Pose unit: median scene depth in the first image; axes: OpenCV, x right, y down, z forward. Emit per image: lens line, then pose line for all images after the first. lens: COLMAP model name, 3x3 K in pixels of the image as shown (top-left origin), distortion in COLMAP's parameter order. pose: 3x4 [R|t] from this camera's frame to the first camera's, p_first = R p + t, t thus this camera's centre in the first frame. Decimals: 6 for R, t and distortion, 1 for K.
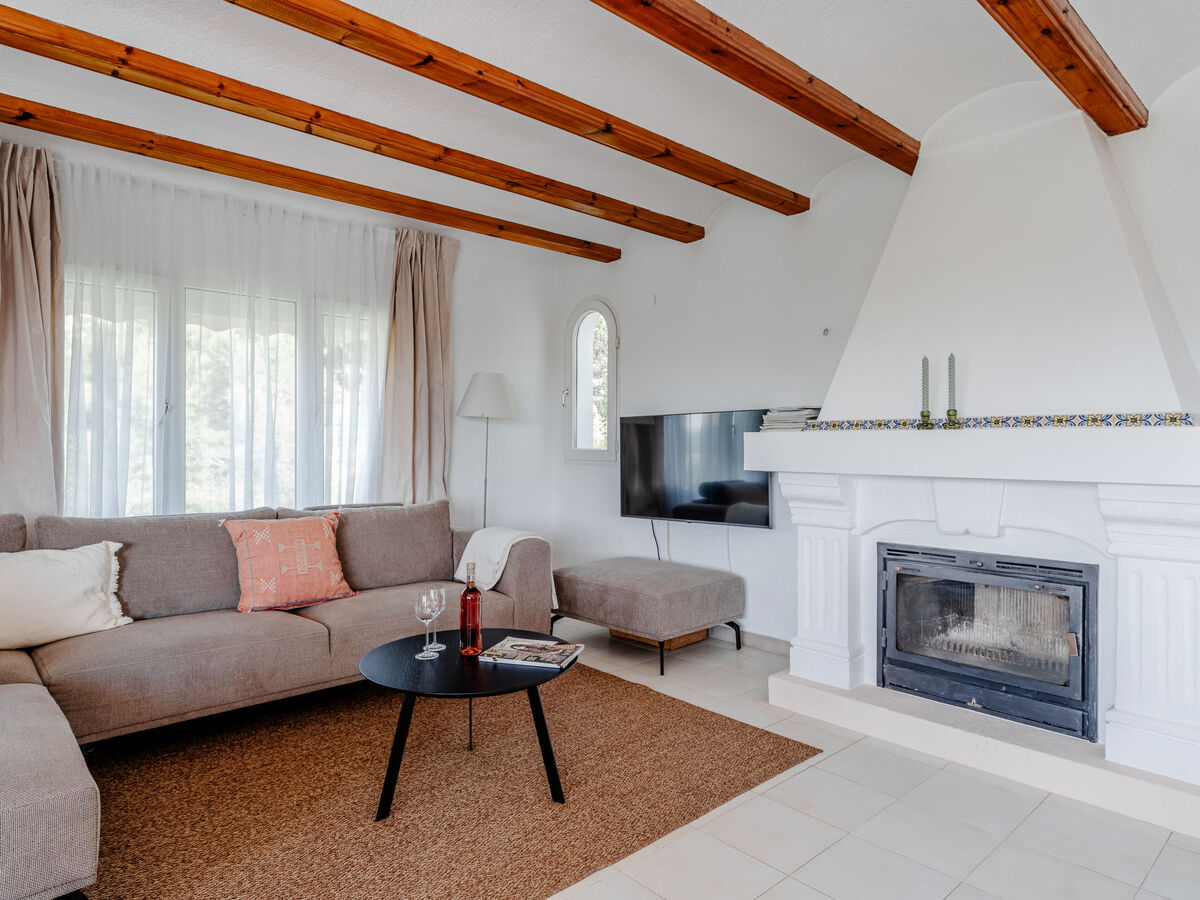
lens RADIAL K [[722.9, 0, 594.3], [0, 722.9, 450.9], [0, 0, 1]] dist [-0.002299, 0.002650]
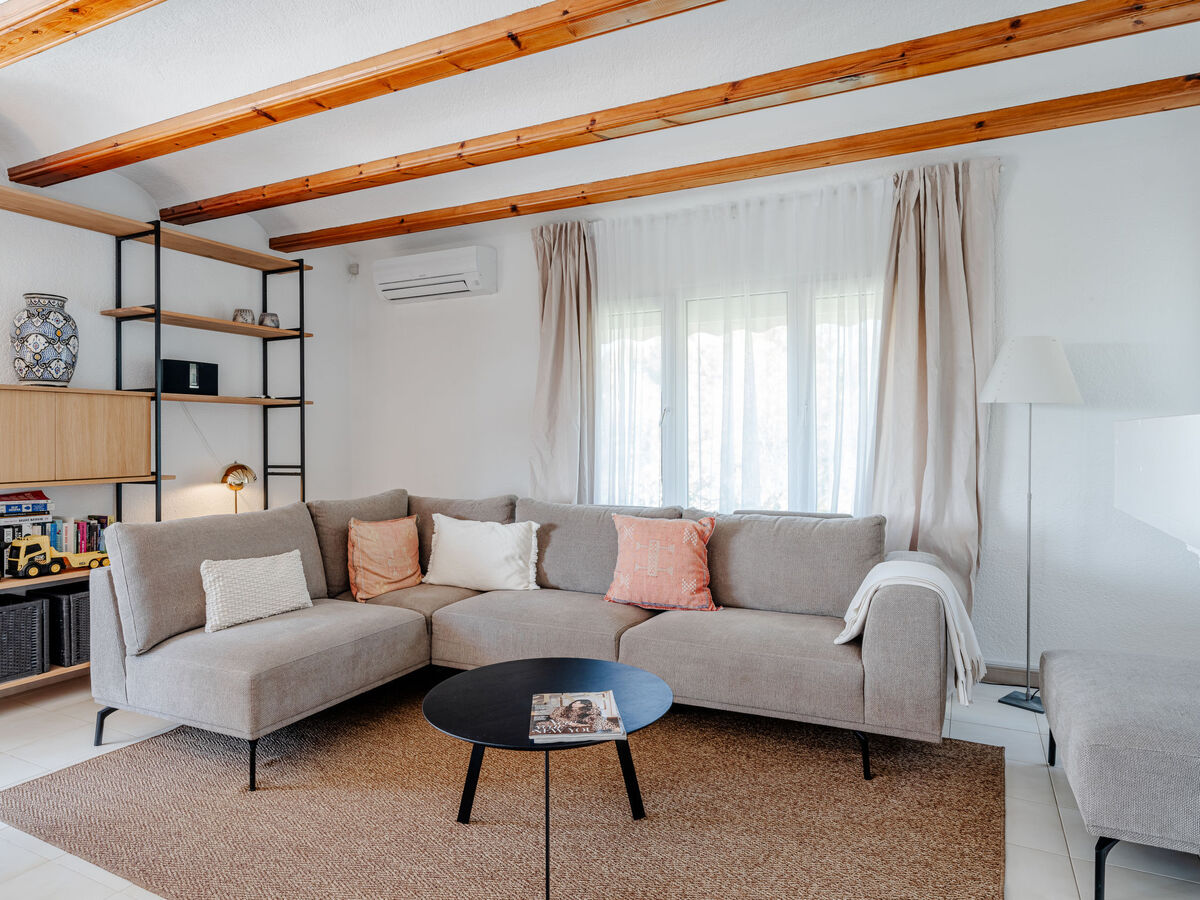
lens RADIAL K [[736.5, 0, 607.4], [0, 736.5, 436.1], [0, 0, 1]] dist [0.000184, 0.002850]
pose [[0.373779, -0.007160, -0.927490, 0.522144], [-0.001587, 0.999964, -0.008359, -0.013183], [0.927517, 0.004596, 0.373754, 0.571098]]
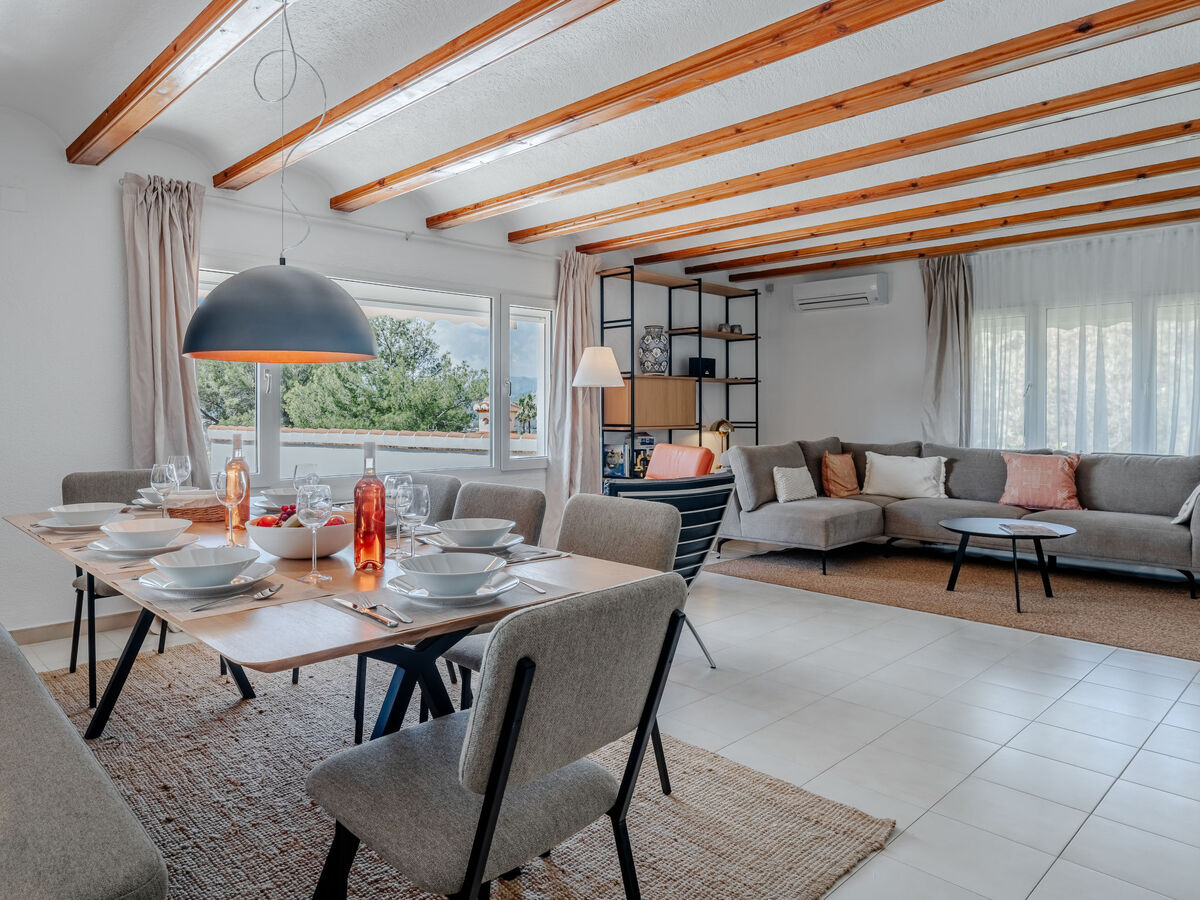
lens RADIAL K [[798.5, 0, 546.8], [0, 798.5, 415.2], [0, 0, 1]] dist [-0.003207, 0.004512]
pose [[0.020787, 0.004836, -0.999772, 1.386552], [-0.008602, 0.999952, 0.004659, 0.007284], [0.999747, 0.008503, 0.020827, -0.140213]]
